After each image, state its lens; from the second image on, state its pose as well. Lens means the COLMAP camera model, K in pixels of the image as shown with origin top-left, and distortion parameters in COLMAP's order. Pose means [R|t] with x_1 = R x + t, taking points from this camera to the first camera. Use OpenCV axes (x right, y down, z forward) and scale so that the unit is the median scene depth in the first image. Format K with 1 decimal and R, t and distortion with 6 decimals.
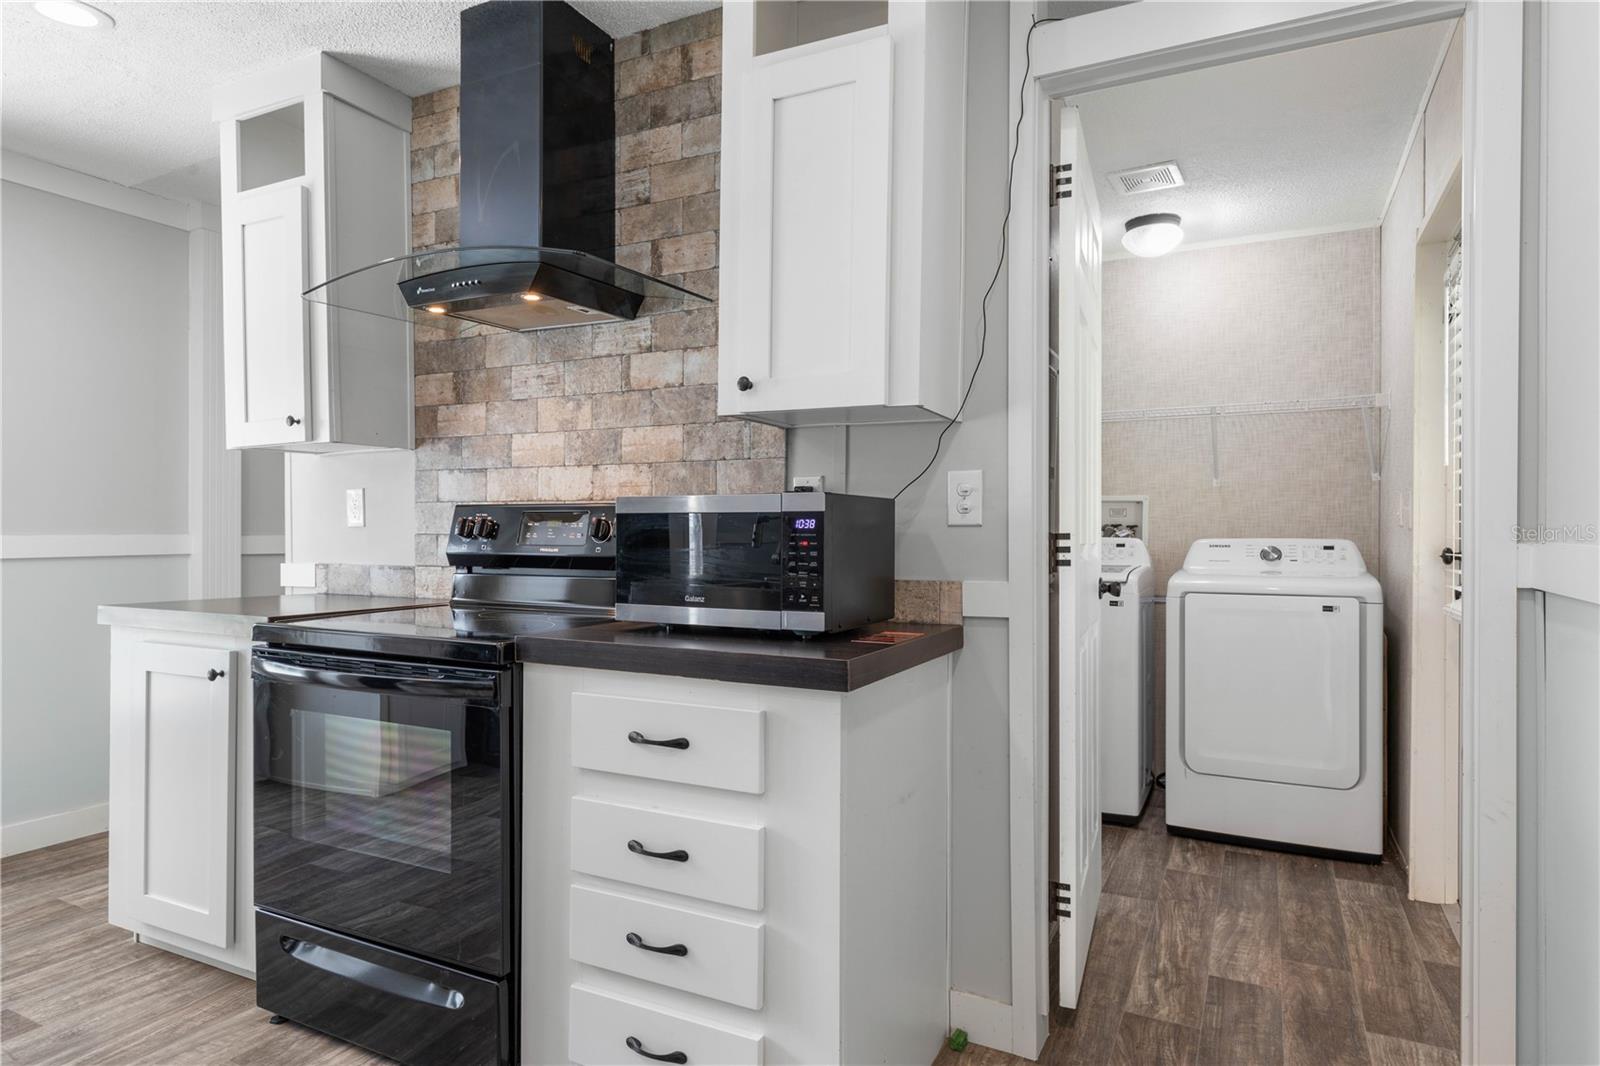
lens RADIAL K [[903.9, 0, 814.4], [0, 903.9, 536.4], [0, 0, 1]] dist [0.004642, -0.000529]
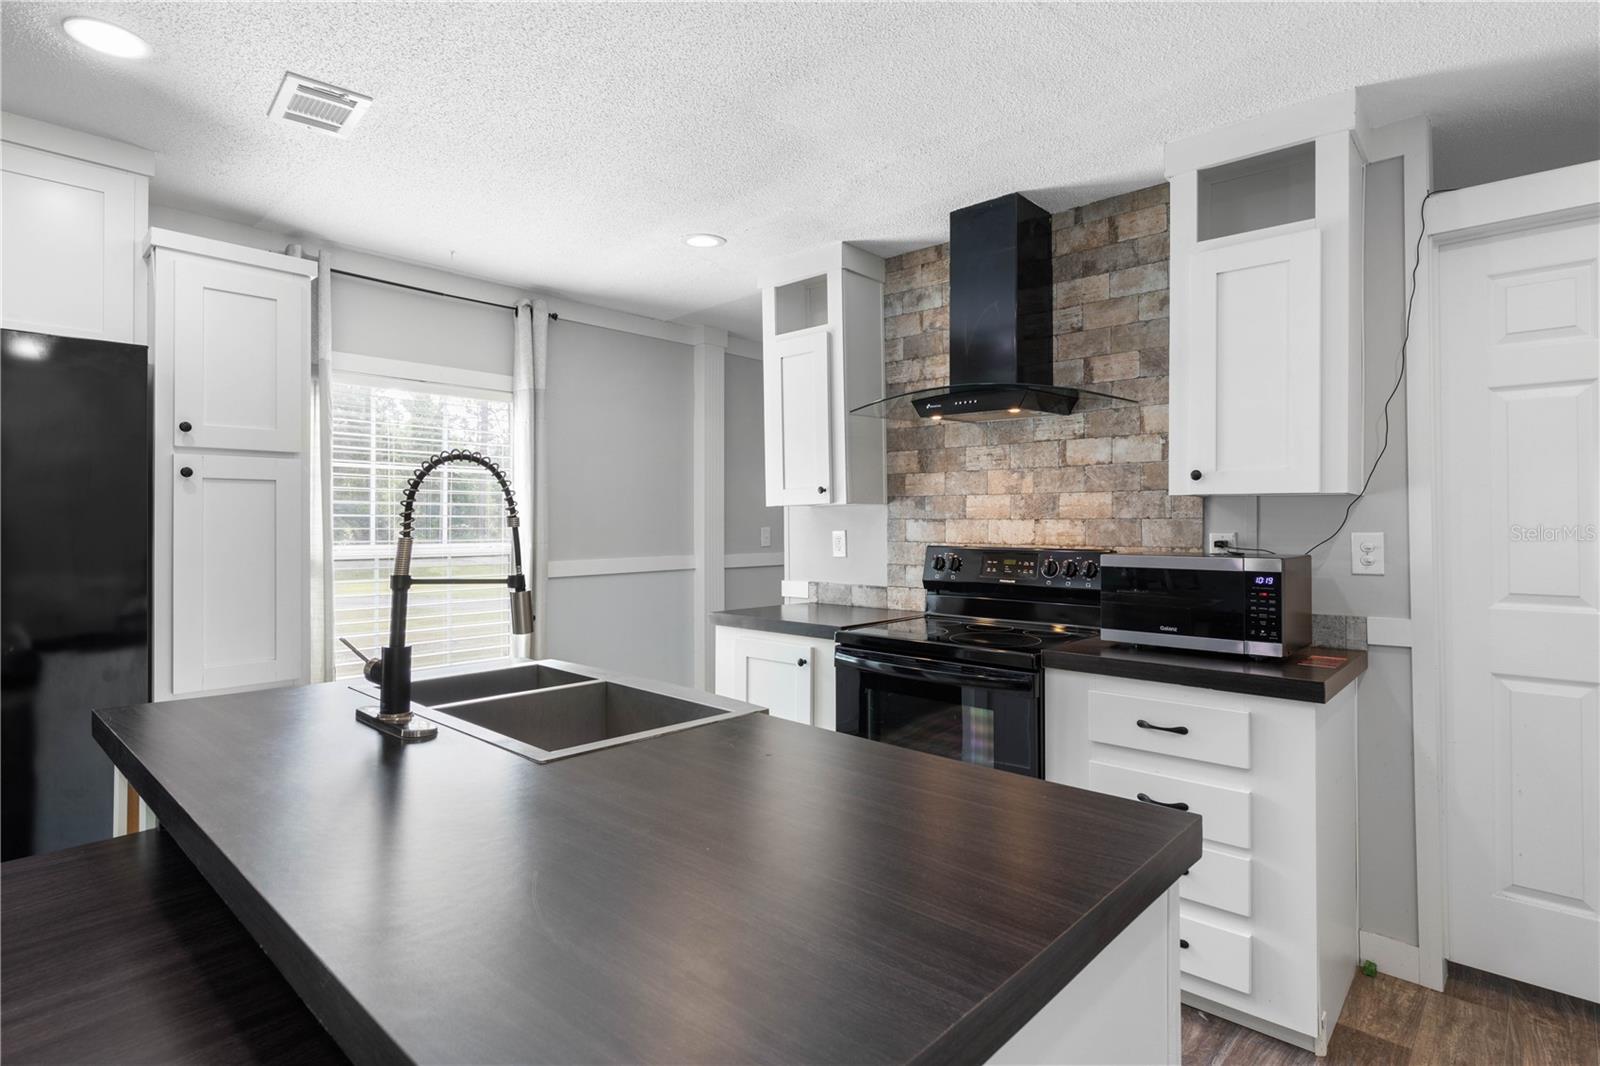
lens RADIAL K [[812.4, 0, 808.5], [0, 812.4, 512.7], [0, 0, 1]] dist [-0.002316, -0.001255]
pose [[0.961115, -0.007993, -0.276033, -0.240083], [0.003099, 0.999830, -0.018164, -0.069055], [0.276131, 0.016602, 0.960977, -0.296397]]
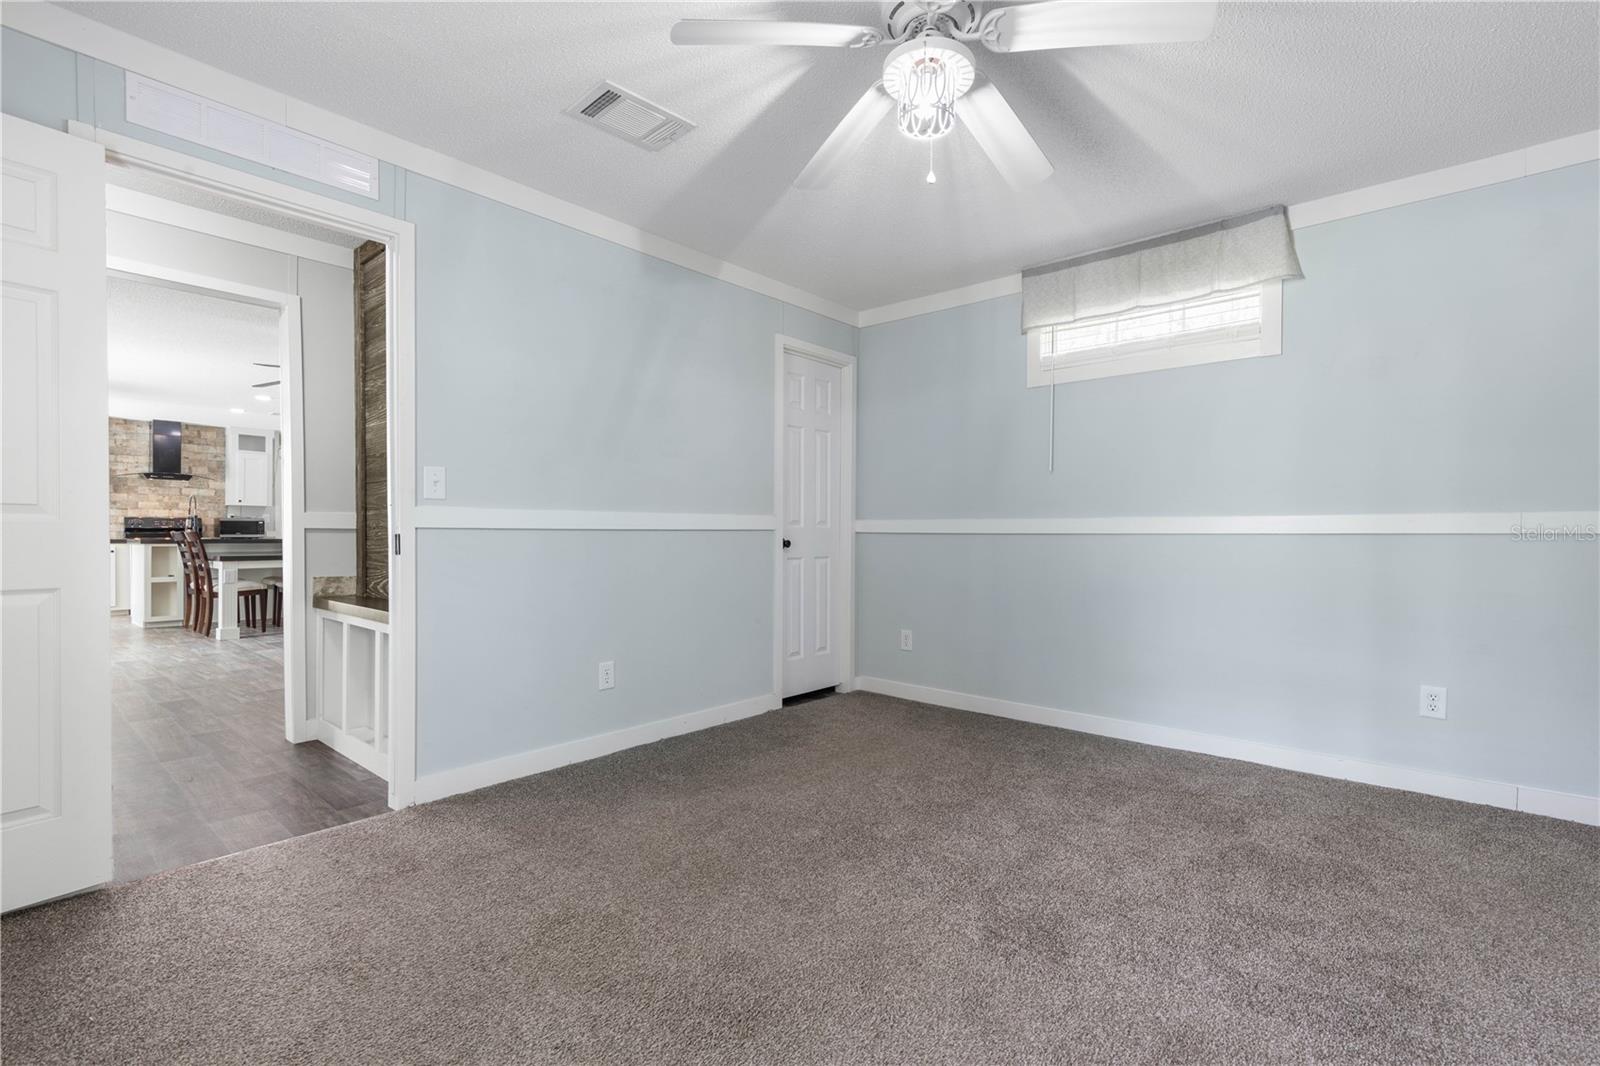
lens RADIAL K [[720.8, 0, 806.4], [0, 720.8, 532.5], [0, 0, 1]] dist [0.003114, -0.000070]
pose [[0.240363, -0.004916, 0.970671, -3.237178], [0.004217, 0.999983, 0.004020, 0.043813], [-0.970674, 0.003127, 0.240380, -3.291528]]
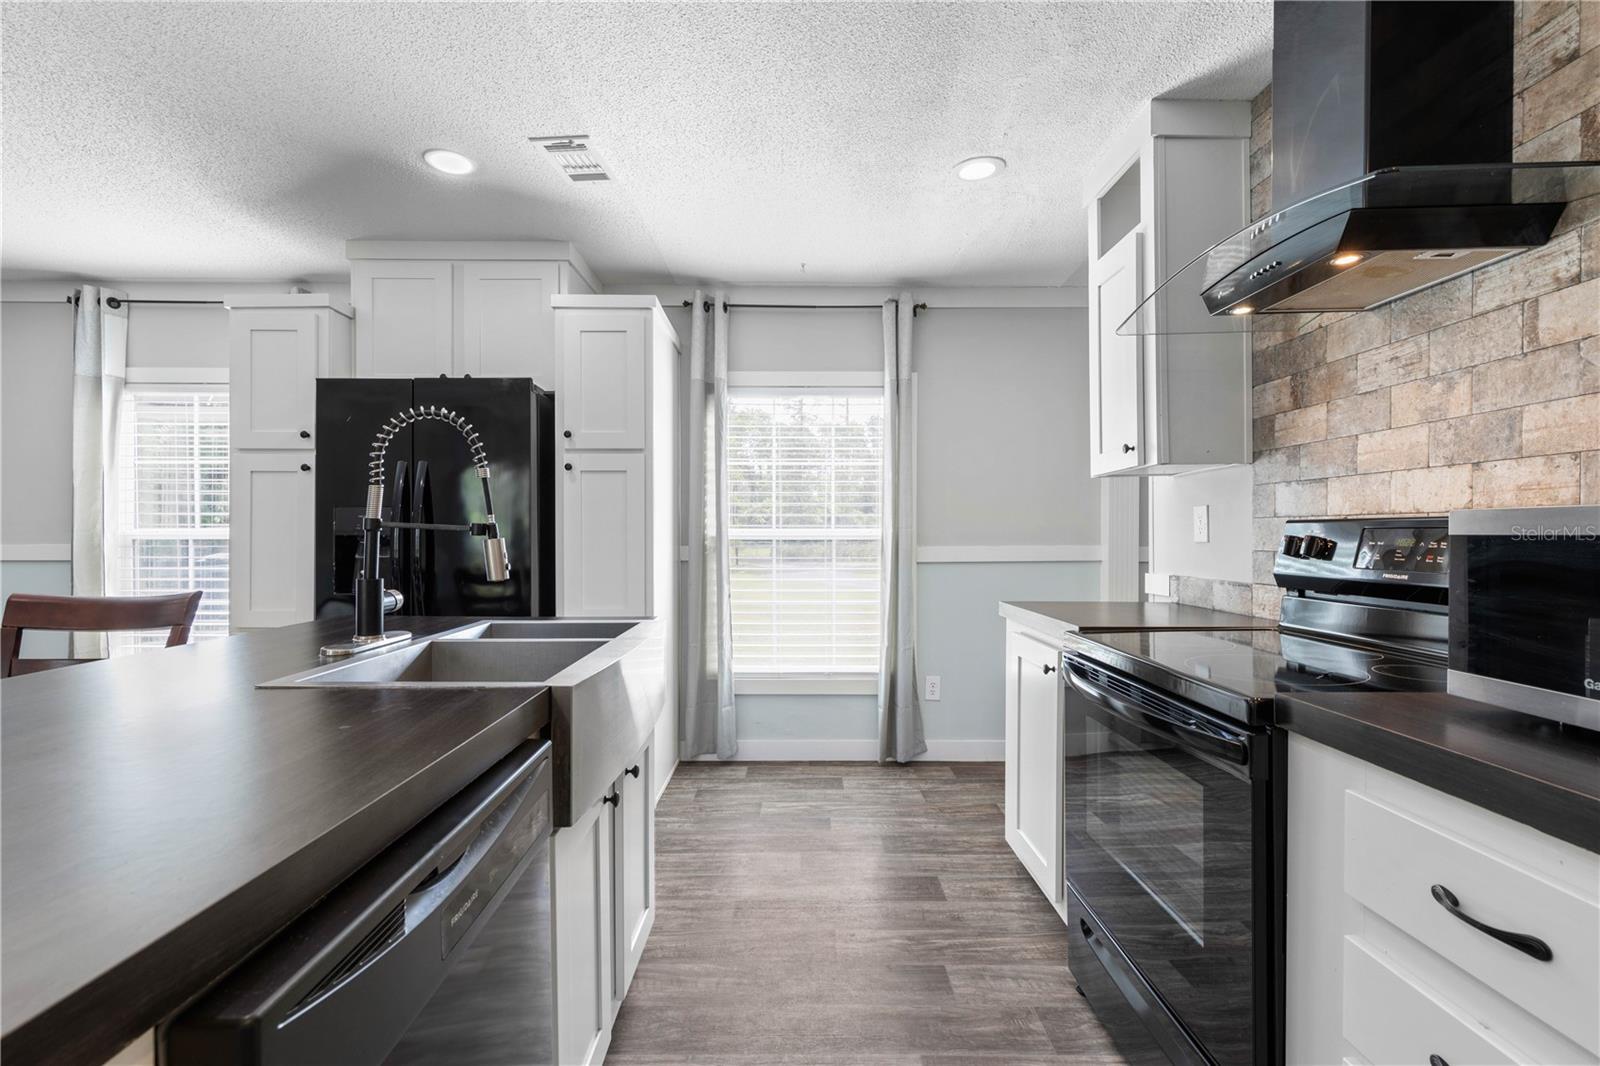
lens RADIAL K [[718.0, 0, 807.4], [0, 718.0, 542.5], [0, 0, 1]] dist [0.005563, -0.000814]
pose [[0.458171, 0.005814, -0.888845, 0.029614], [-0.001438, 0.999982, 0.005799, -0.017407], [0.888863, -0.001379, 0.458171, 0.256234]]
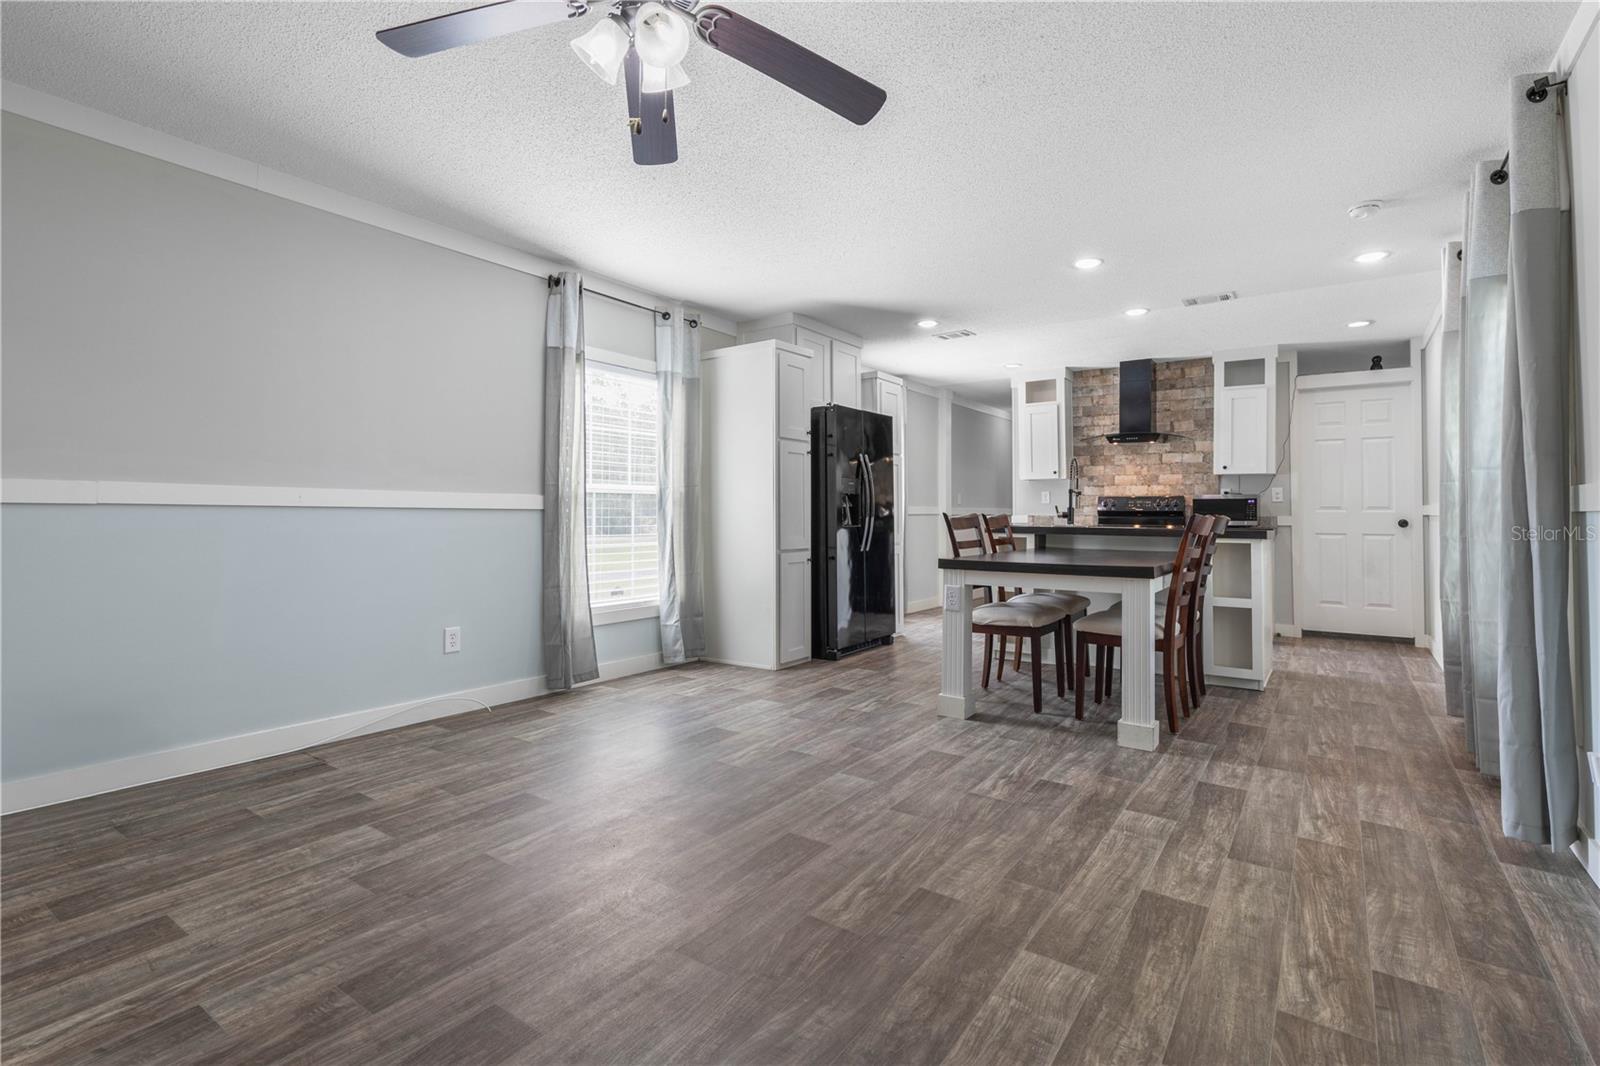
lens RADIAL K [[740.9, 0, 813.9], [0, 740.9, 517.2], [0, 0, 1]] dist [-0.018227, 0.000234]
pose [[0.990782, -0.000049, -0.135465, -1.153516], [-0.000082, 1.000000, -0.000965, 0.049252], [0.135465, 0.000967, 0.990782, -2.014891]]
